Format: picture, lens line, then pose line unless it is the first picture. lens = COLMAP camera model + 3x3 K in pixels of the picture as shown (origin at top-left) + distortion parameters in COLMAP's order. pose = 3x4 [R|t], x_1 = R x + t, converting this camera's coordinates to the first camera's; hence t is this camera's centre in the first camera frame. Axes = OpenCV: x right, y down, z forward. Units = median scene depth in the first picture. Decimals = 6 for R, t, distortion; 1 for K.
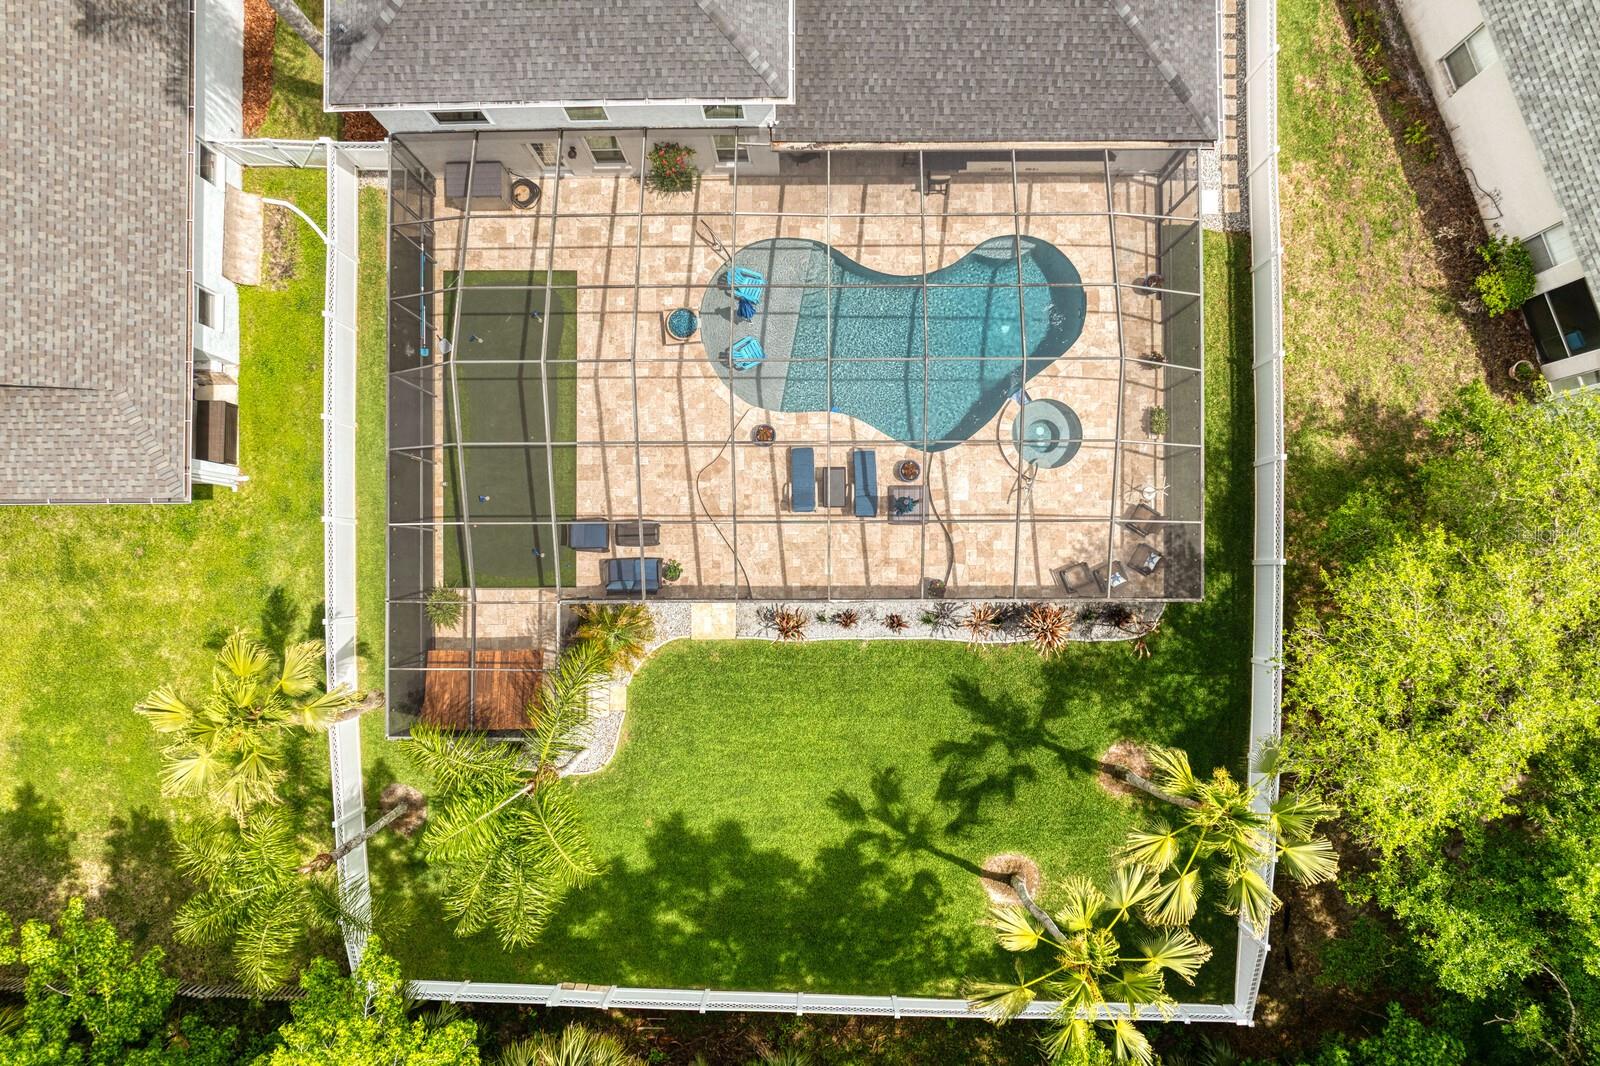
lens RADIAL K [[1189.8, 0, 765.8], [0, 1189.8, 605.1], [0, 0, 1]] dist [-0.035533, -0.001558]
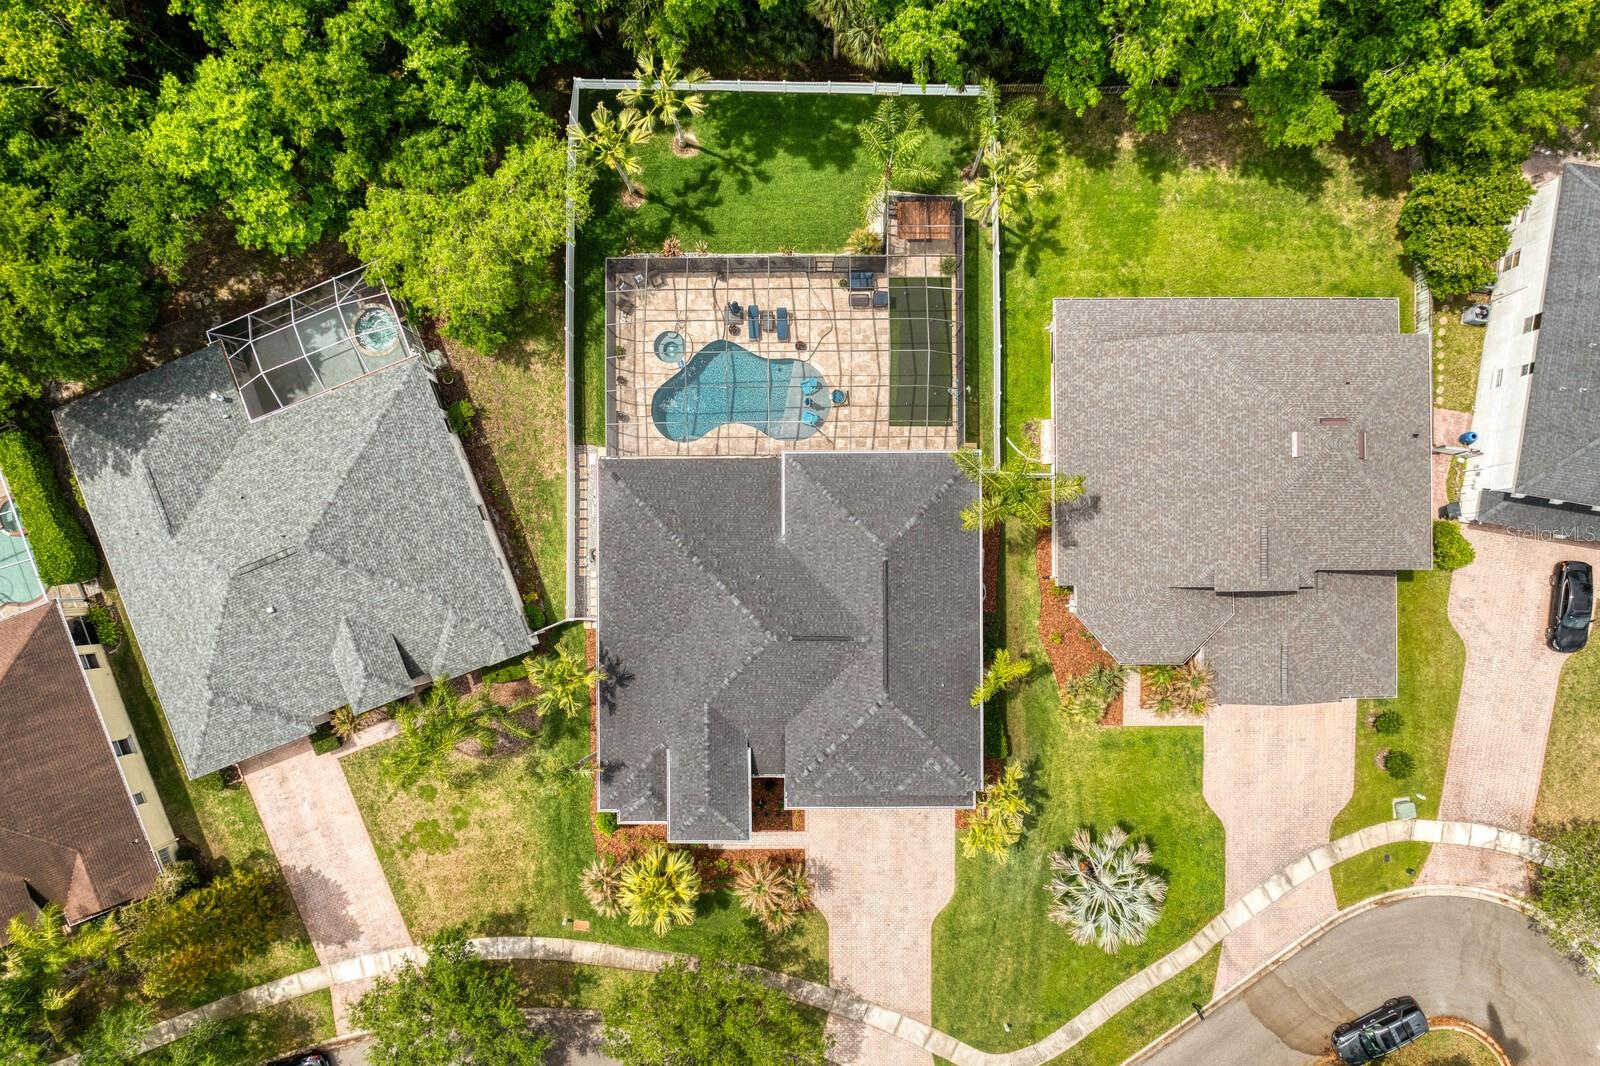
lens RADIAL K [[1123.9, 0, 812.8], [0, 1123.9, 530.7], [0, 0, 1]] dist [-0.031800, 0.001104]
pose [[-0.999532, 0.002554, 0.030496, -0.084013], [-0.002294, -0.999961, 0.008537, -0.489850], [0.030517, 0.008463, 0.999498, -1.020442]]
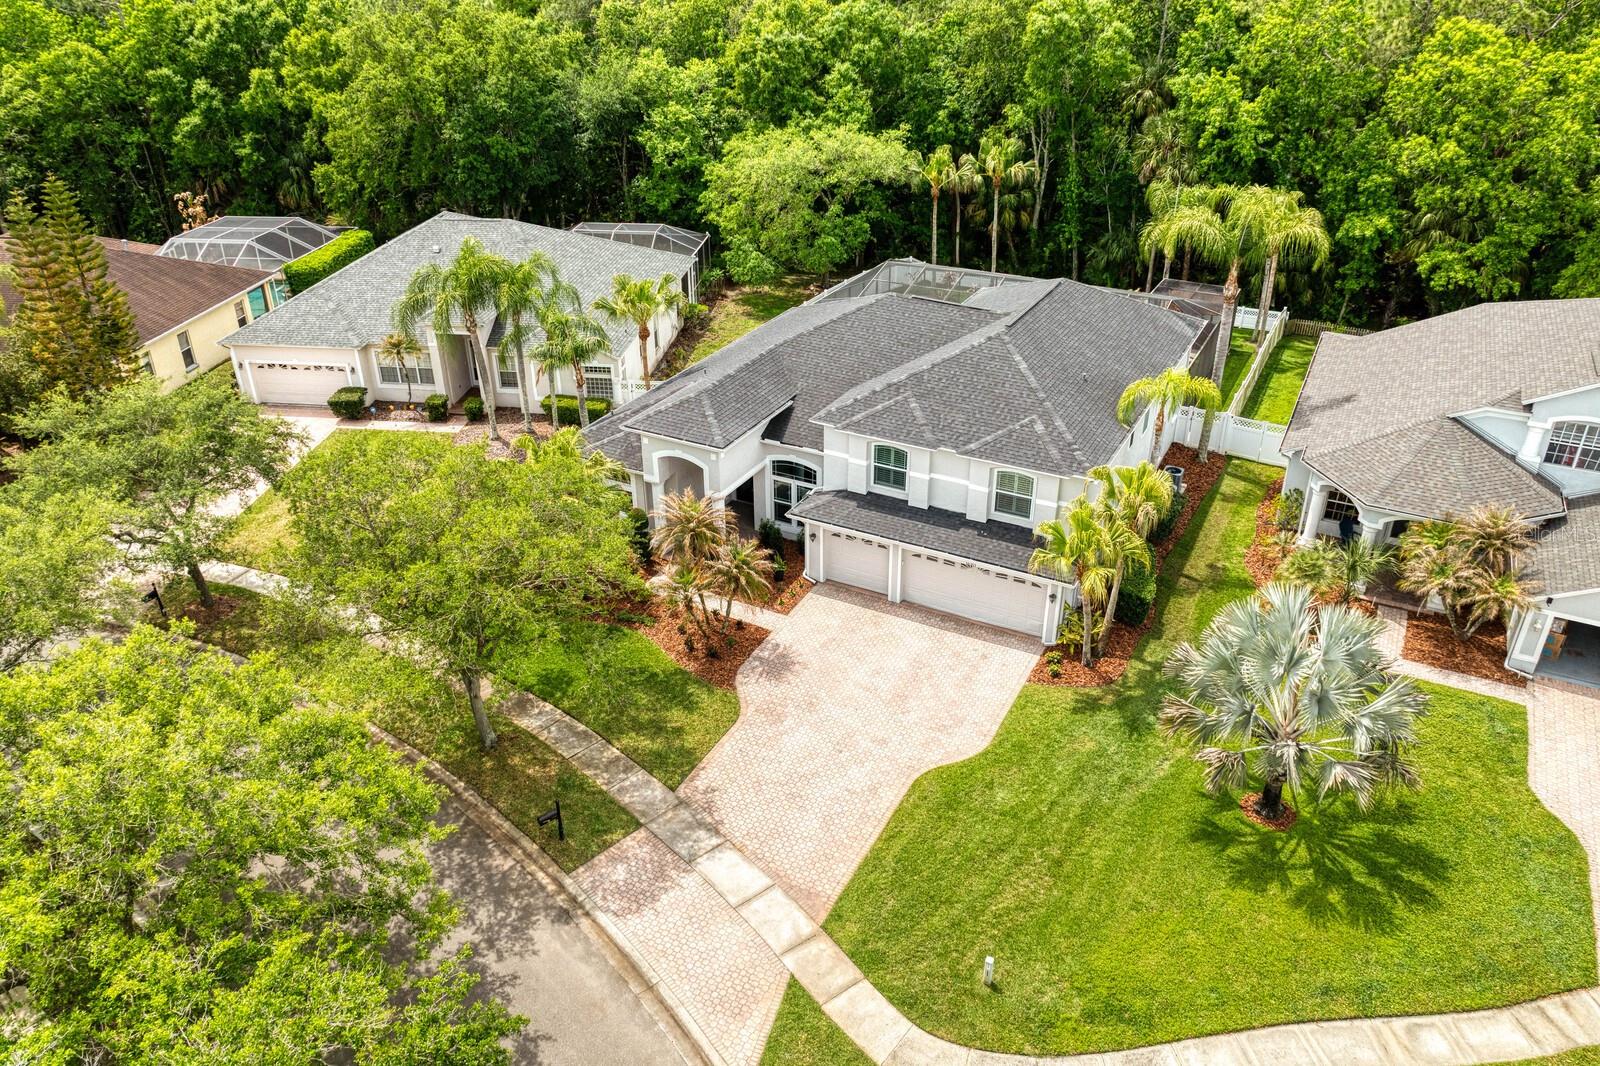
lens RADIAL K [[1123.9, 0, 812.8], [0, 1123.9, 530.7], [0, 0, 1]] dist [-0.031800, 0.001104]
pose [[-0.881290, -0.187491, 0.433792, -0.545710], [0.470153, -0.440685, 0.764691, -1.896579], [0.047793, 0.877863, 0.476521, 0.330749]]
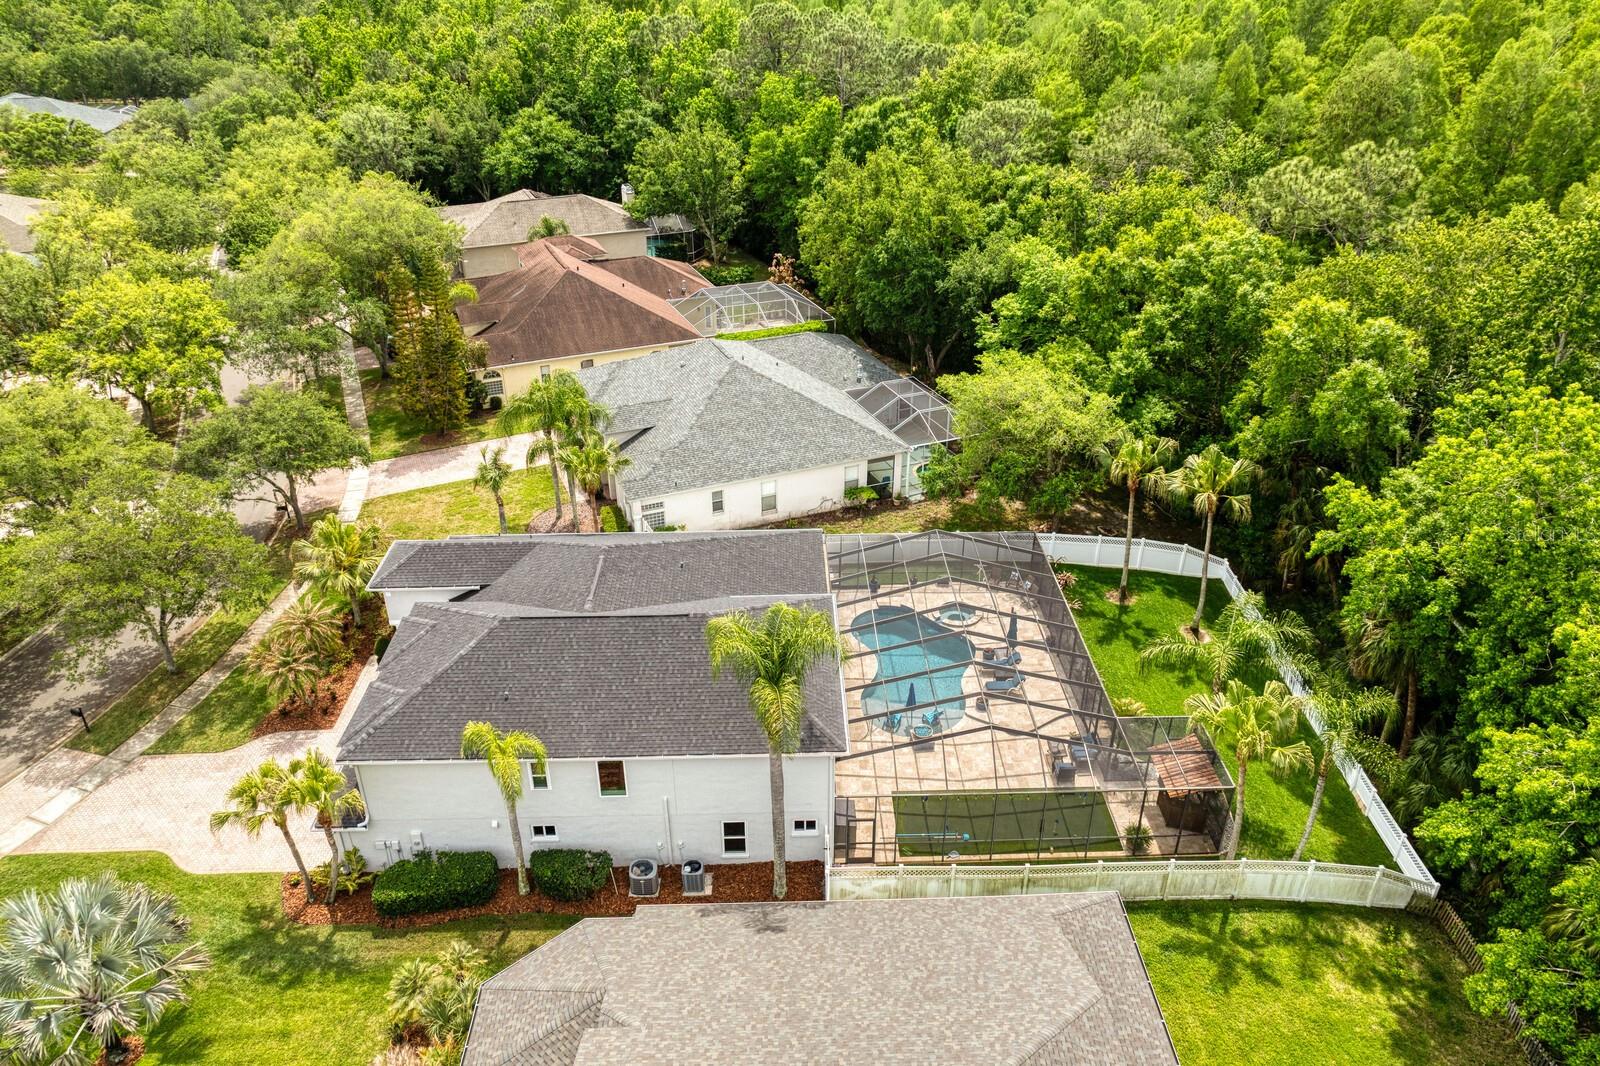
lens RADIAL K [[1123.9, 0, 812.8], [0, 1123.9, 530.7], [0, 0, 1]] dist [-0.031800, 0.001104]
pose [[-0.039219, -0.452272, 0.891017, -1.288875], [0.999199, -0.024849, 0.031367, -0.422934], [0.007955, 0.891534, 0.452884, 0.055872]]
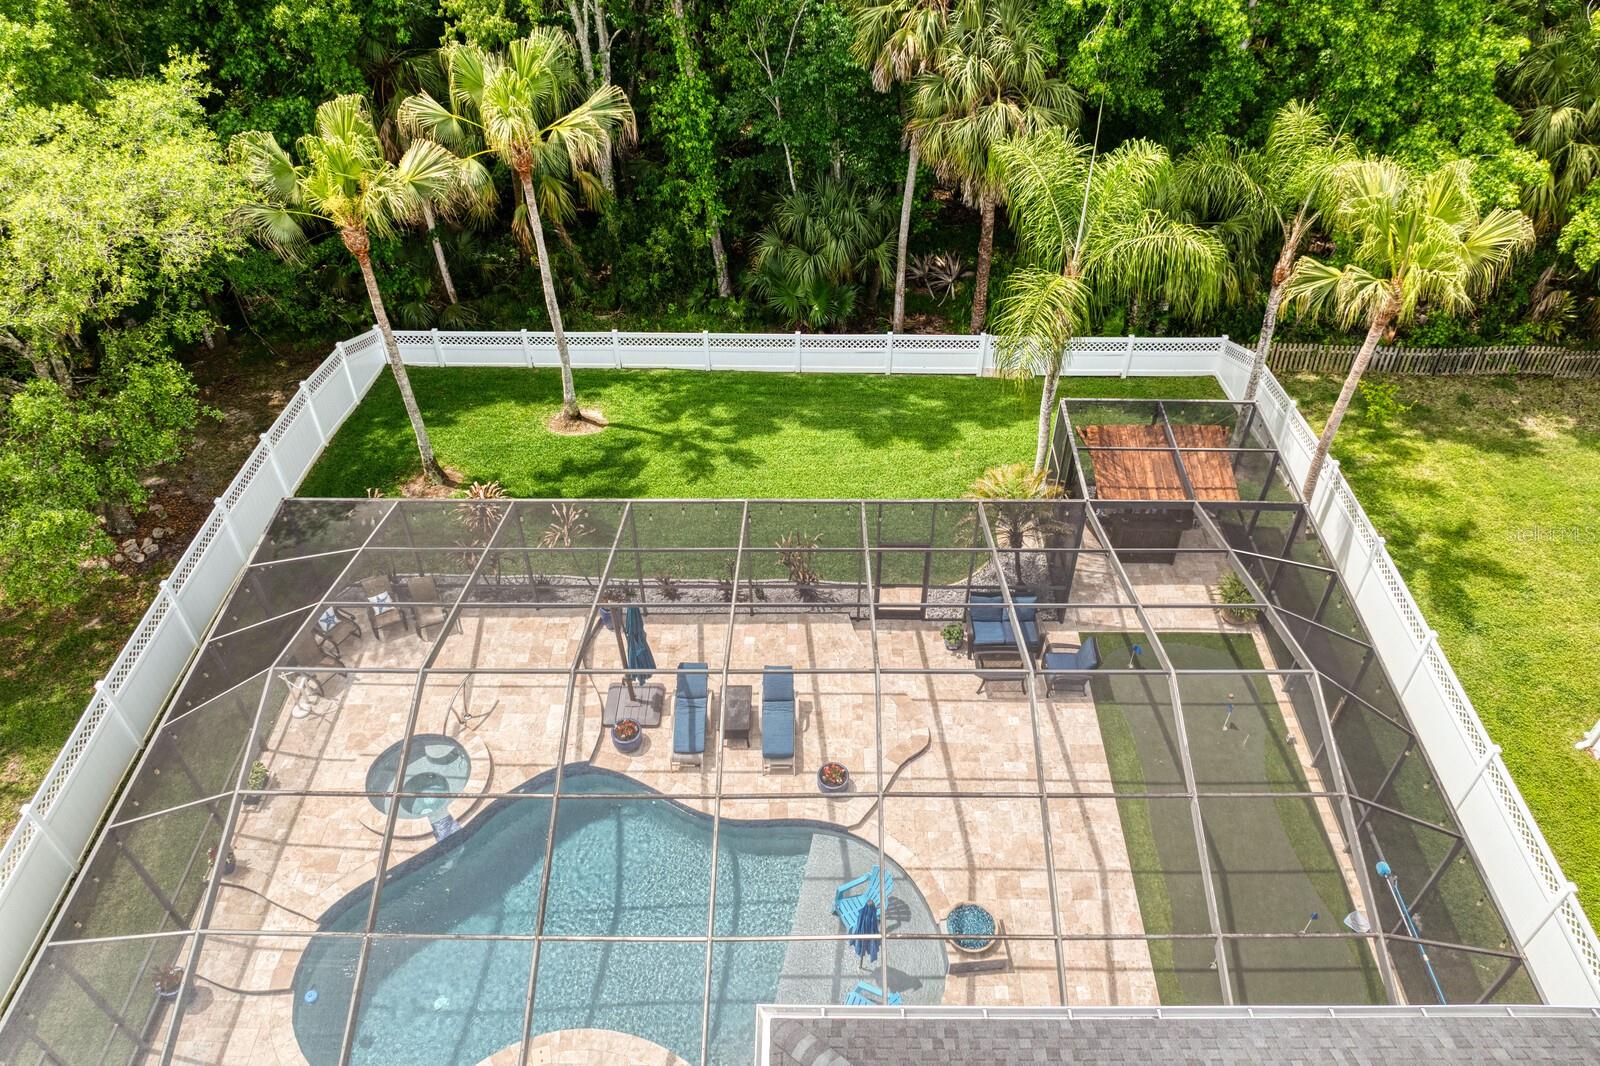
lens RADIAL K [[1123.9, 0, 812.8], [0, 1123.9, 530.7], [0, 0, 1]] dist [-0.031800, 0.001104]
pose [[-0.999141, 0.020992, 0.035732, -0.014574], [0.011594, -0.686201, 0.727320, -0.505693], [0.039788, 0.727109, 0.685368, 0.454152]]
